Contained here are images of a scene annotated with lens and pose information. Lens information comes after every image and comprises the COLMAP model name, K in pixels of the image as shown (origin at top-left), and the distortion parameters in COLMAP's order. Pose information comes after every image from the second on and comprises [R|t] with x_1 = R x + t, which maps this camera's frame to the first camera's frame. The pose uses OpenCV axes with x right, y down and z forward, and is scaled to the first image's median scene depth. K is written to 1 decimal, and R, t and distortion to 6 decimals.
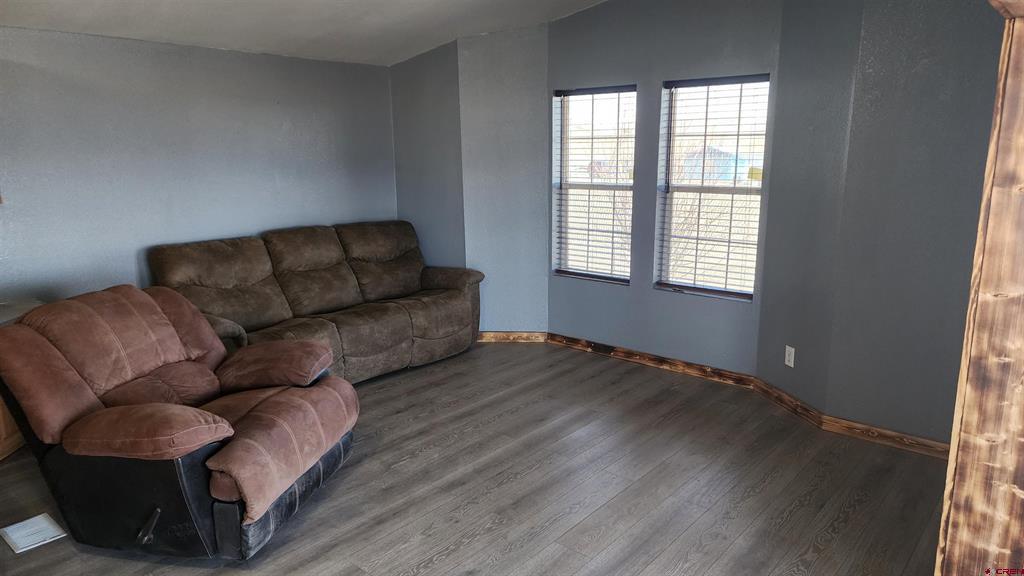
lens RADIAL K [[683.1, 0, 521.6], [0, 683.1, 291.6], [0, 0, 1]] dist [0.010944, -0.000852]
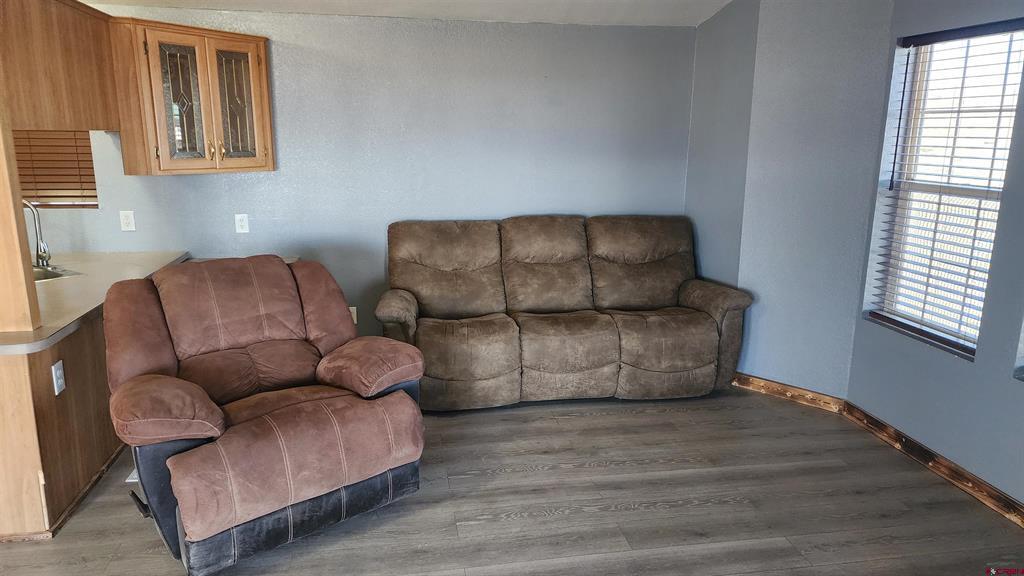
lens RADIAL K [[675.5, 0, 489.9], [0, 675.5, 274.1], [0, 0, 1]] dist [0.124138, -0.128693]
pose [[0.763387, 0.142630, -0.629997, 0.203755], [-0.145834, 0.988191, 0.047013, -0.049390], [0.629263, 0.055986, 0.775173, 0.269174]]
